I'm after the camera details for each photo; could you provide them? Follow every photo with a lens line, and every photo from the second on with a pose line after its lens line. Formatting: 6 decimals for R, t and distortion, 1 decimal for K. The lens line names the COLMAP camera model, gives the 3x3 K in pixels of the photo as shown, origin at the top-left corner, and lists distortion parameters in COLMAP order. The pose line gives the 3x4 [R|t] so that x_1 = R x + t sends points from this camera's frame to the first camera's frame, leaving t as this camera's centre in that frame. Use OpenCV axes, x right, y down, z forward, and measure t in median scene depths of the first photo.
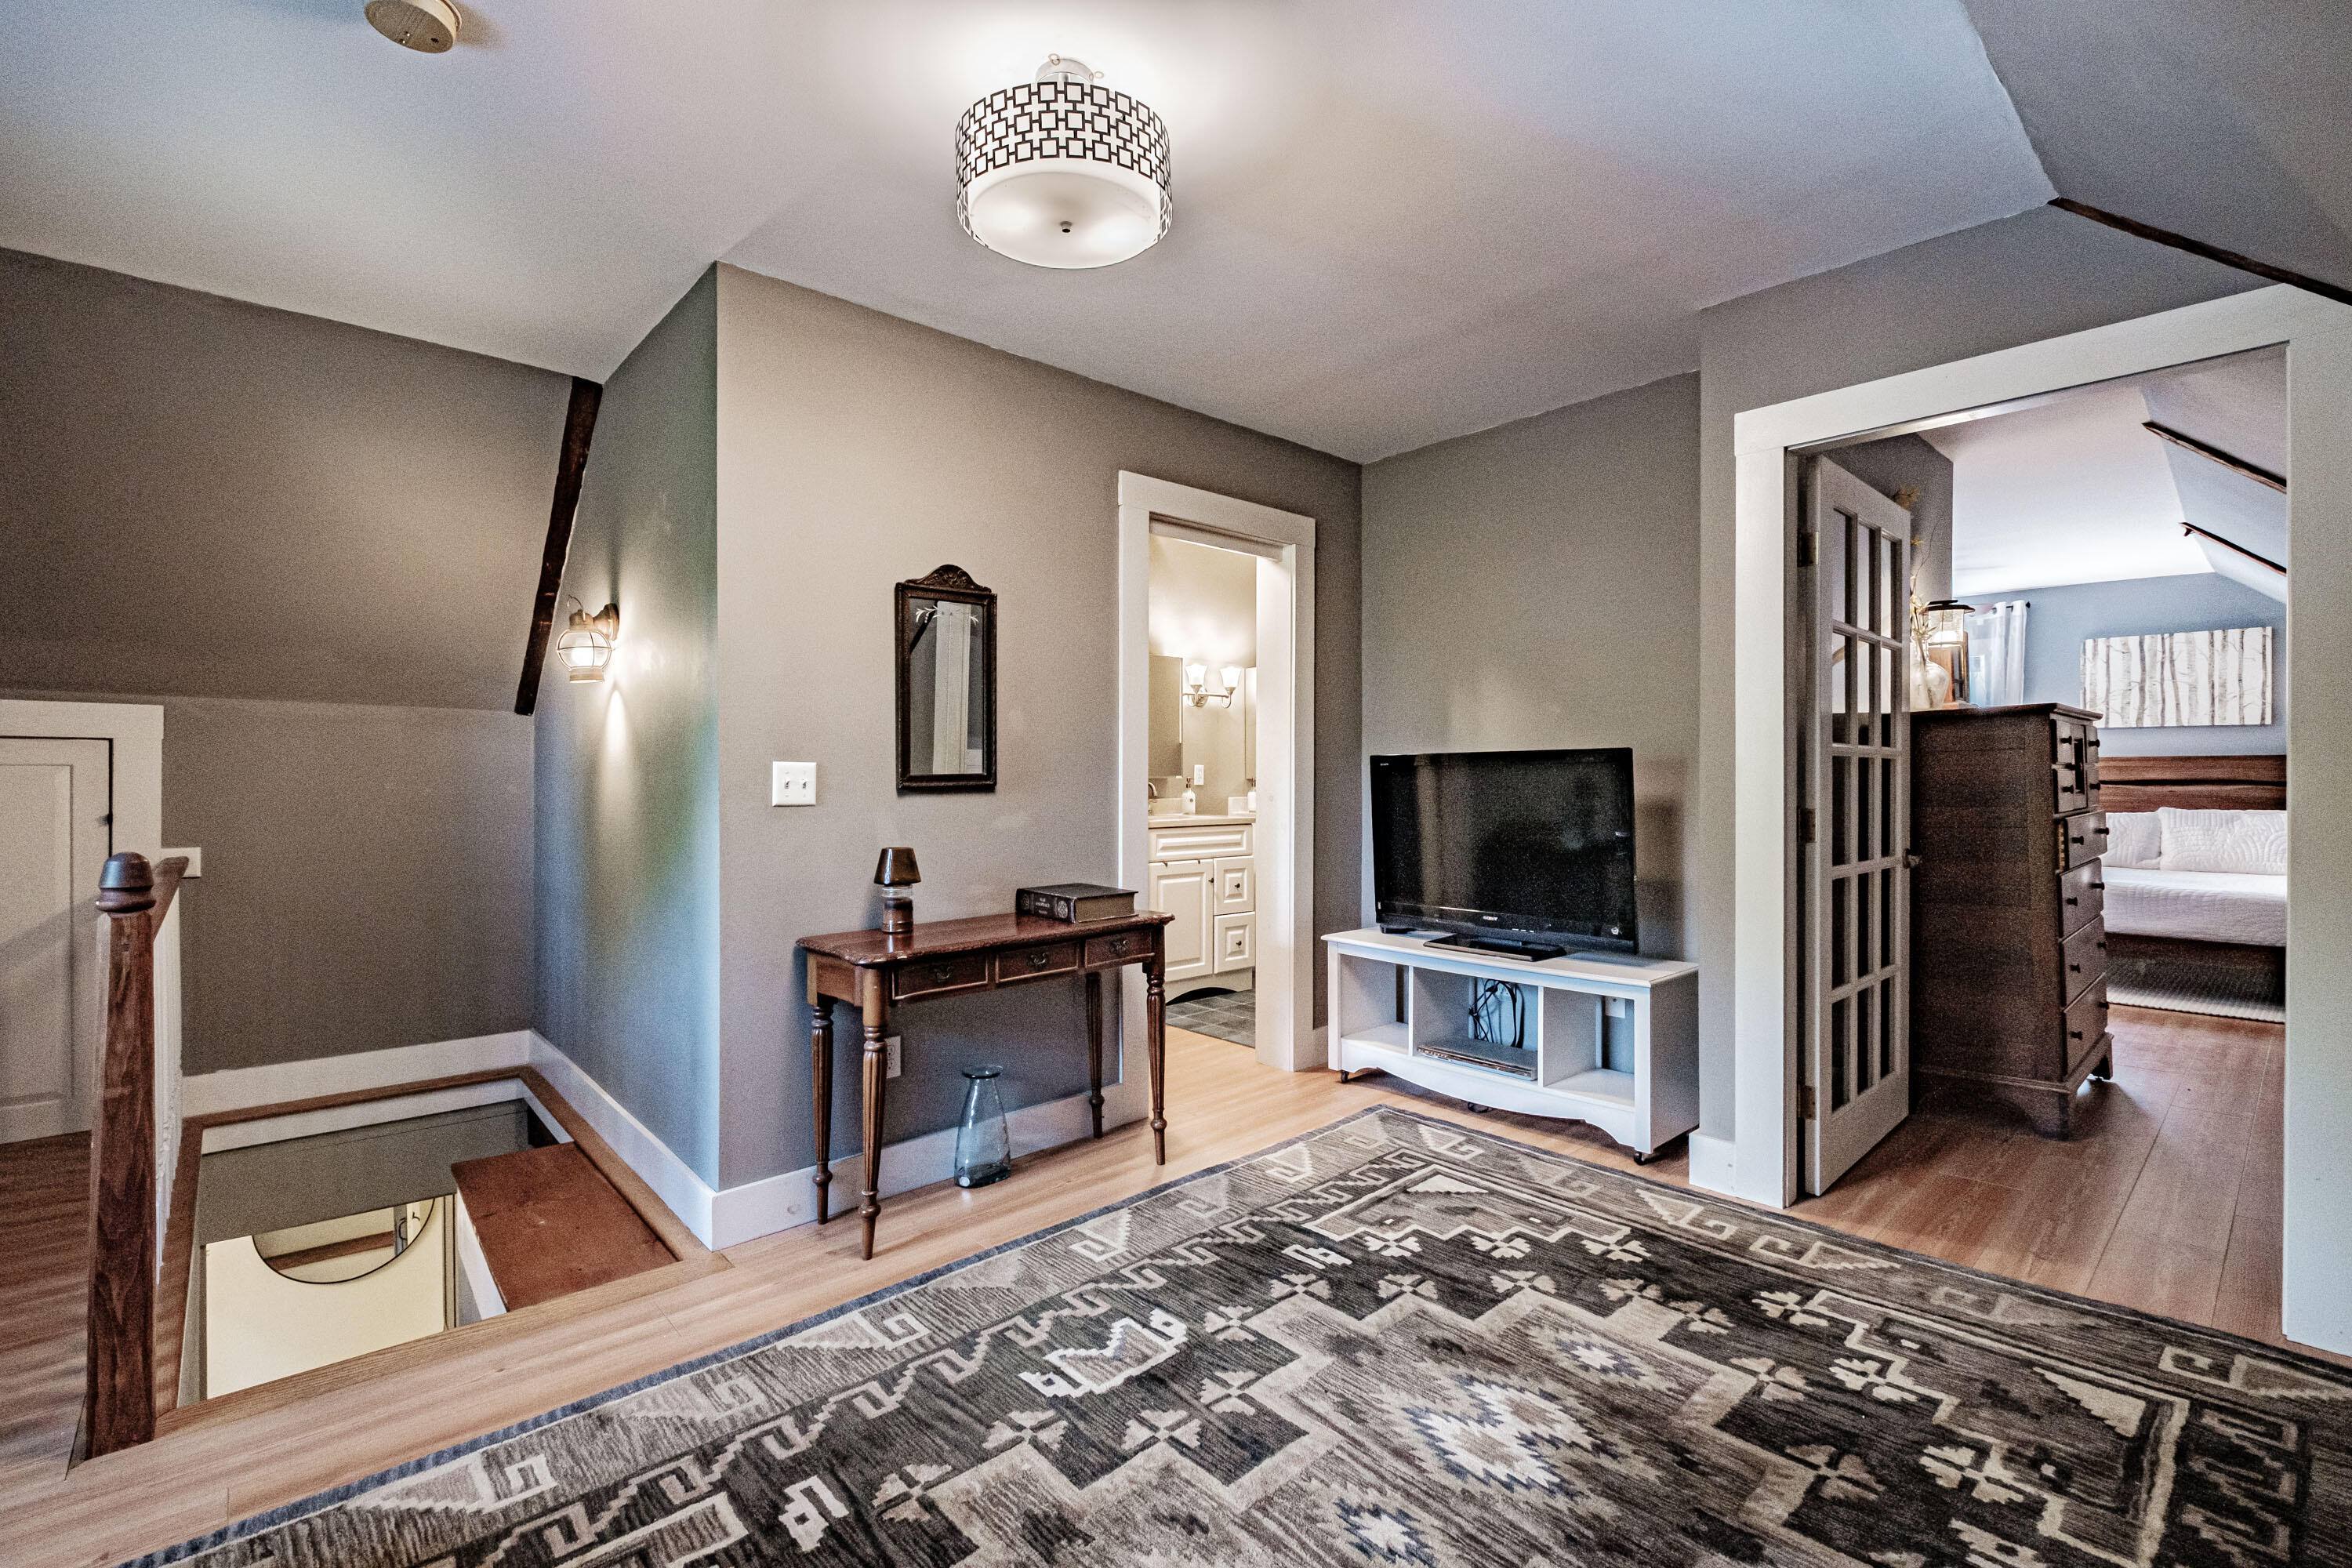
lens RADIAL K [[1044.8, 0, 1179.6], [0, 1044.8, 804.7], [0, 0, 1]] dist [0.016208, -0.009445]
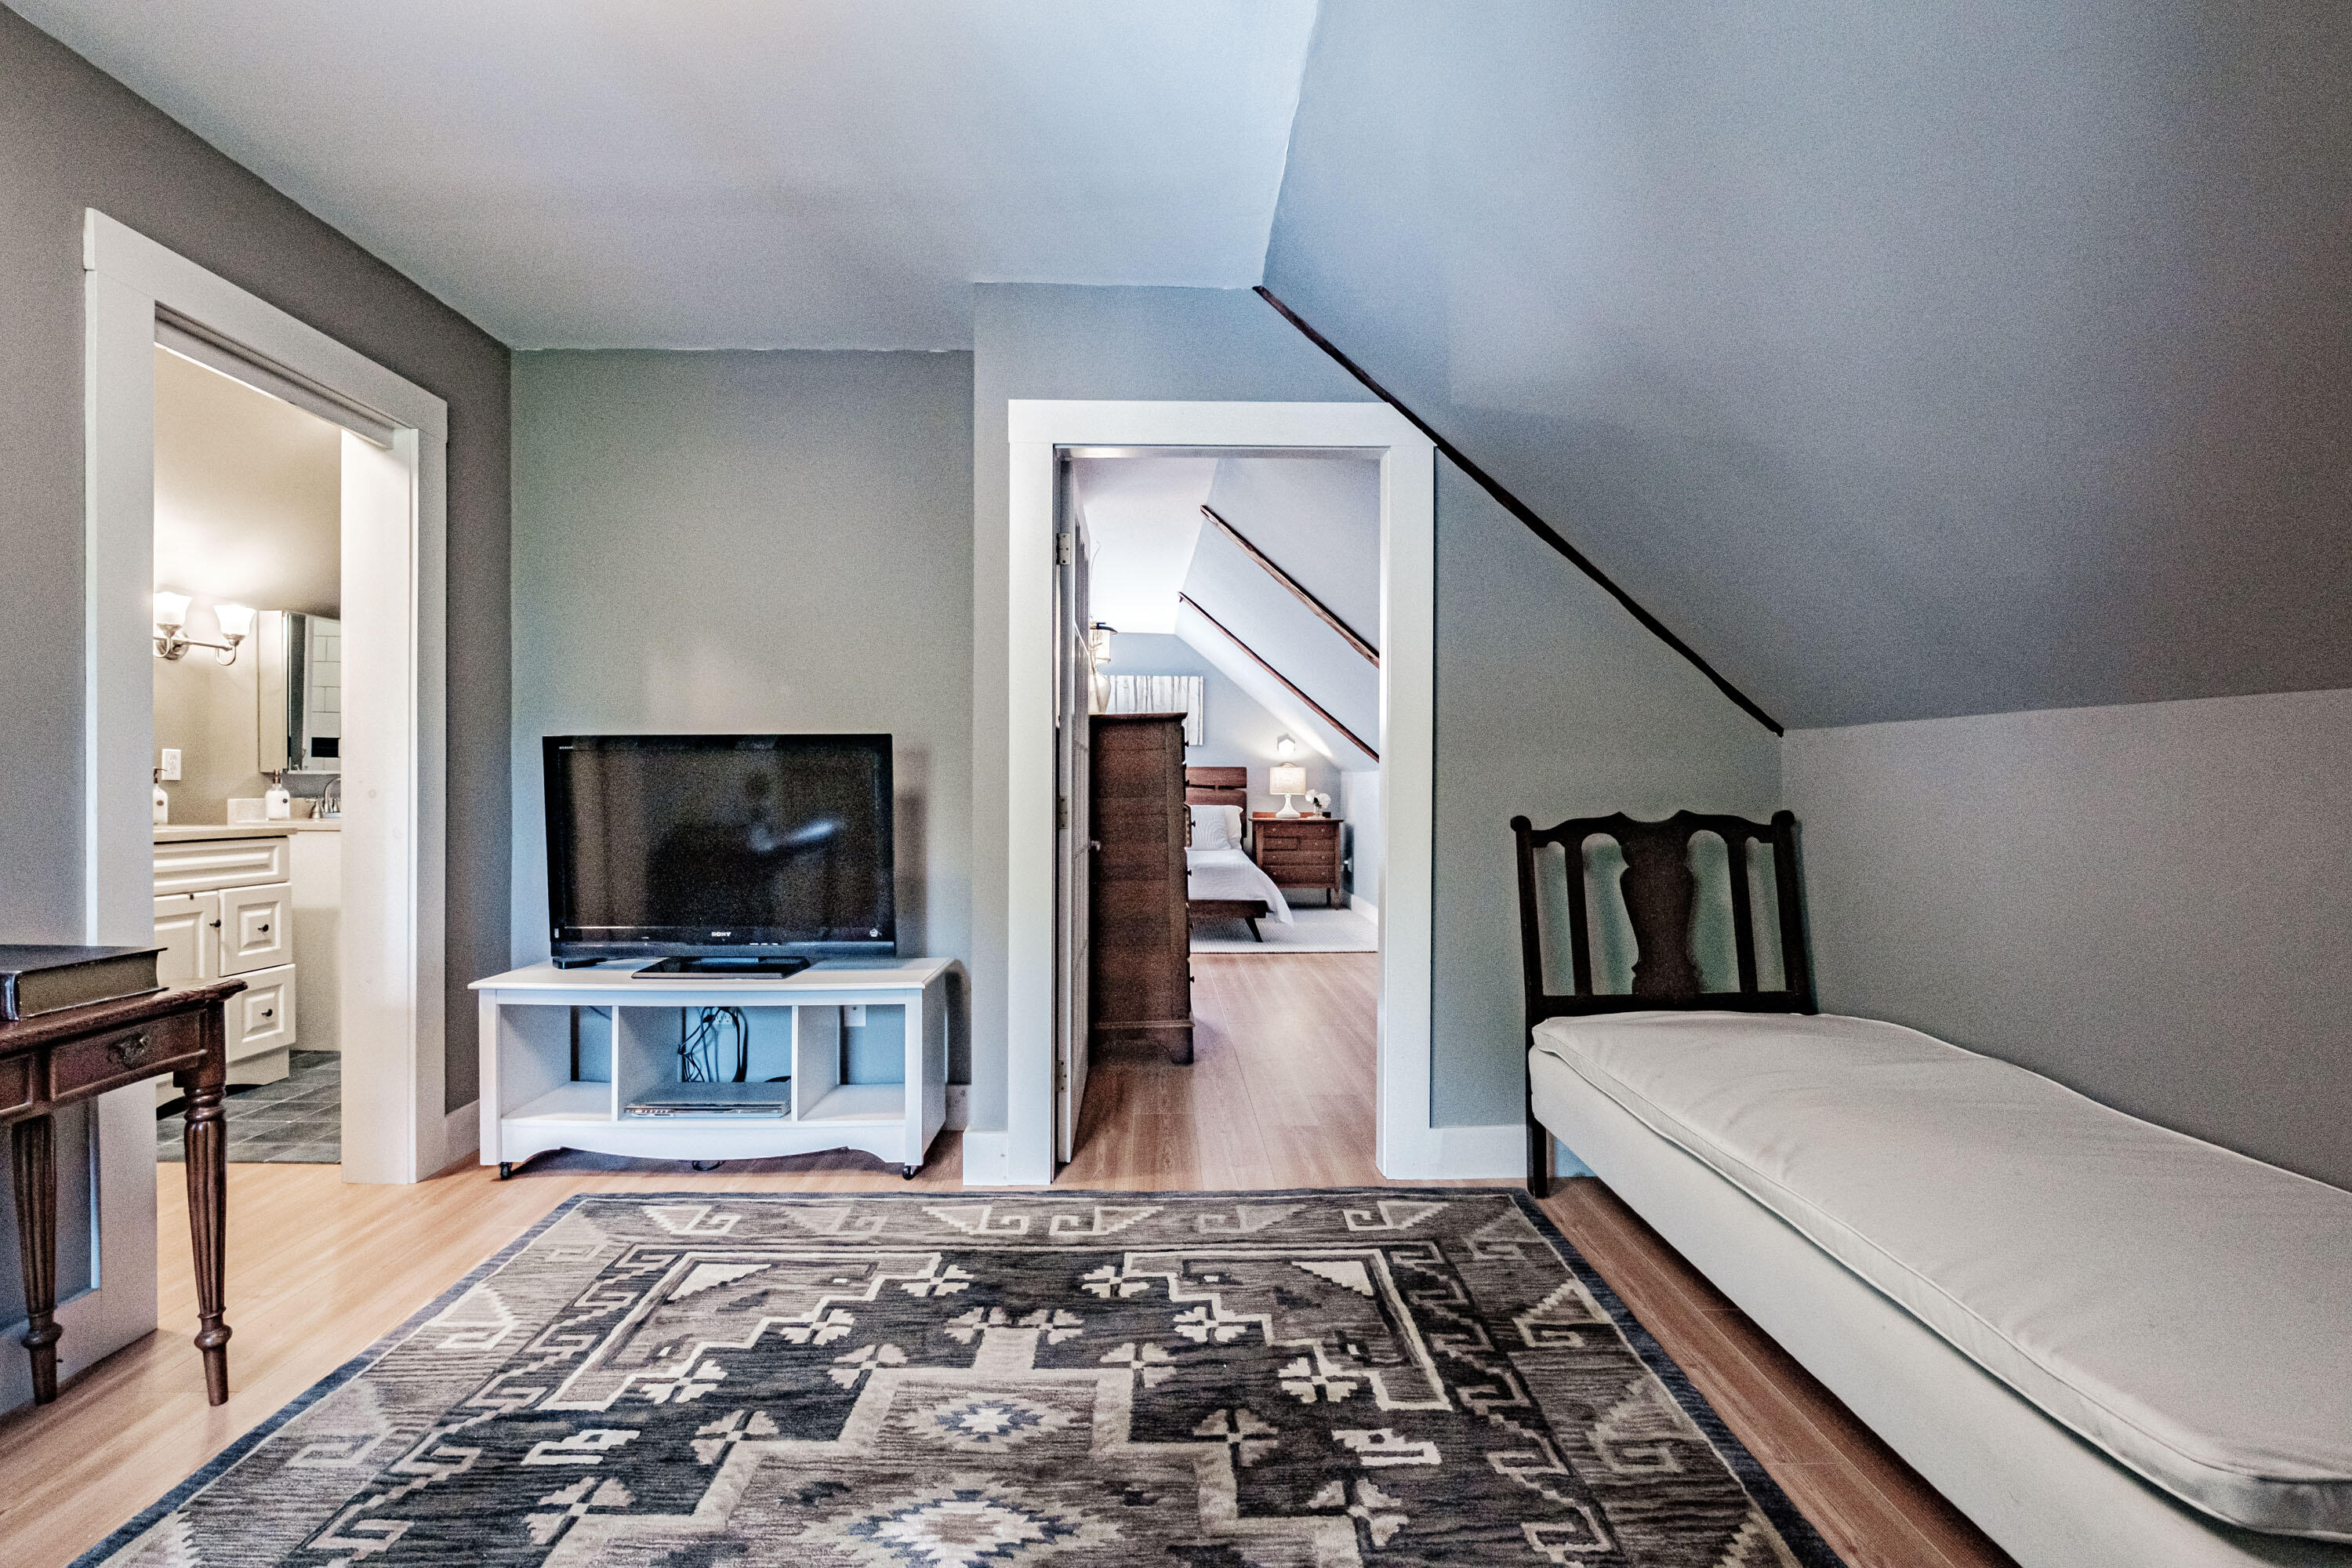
lens RADIAL K [[1044.8, 0, 1179.6], [0, 1044.8, 804.7], [0, 0, 1]] dist [0.016208, -0.009445]
pose [[0.672038, -0.010254, 0.740446, -0.110227], [0.015096, 0.999886, 0.000146, 0.014905], [-0.740363, 0.011079, 0.672116, 0.235944]]
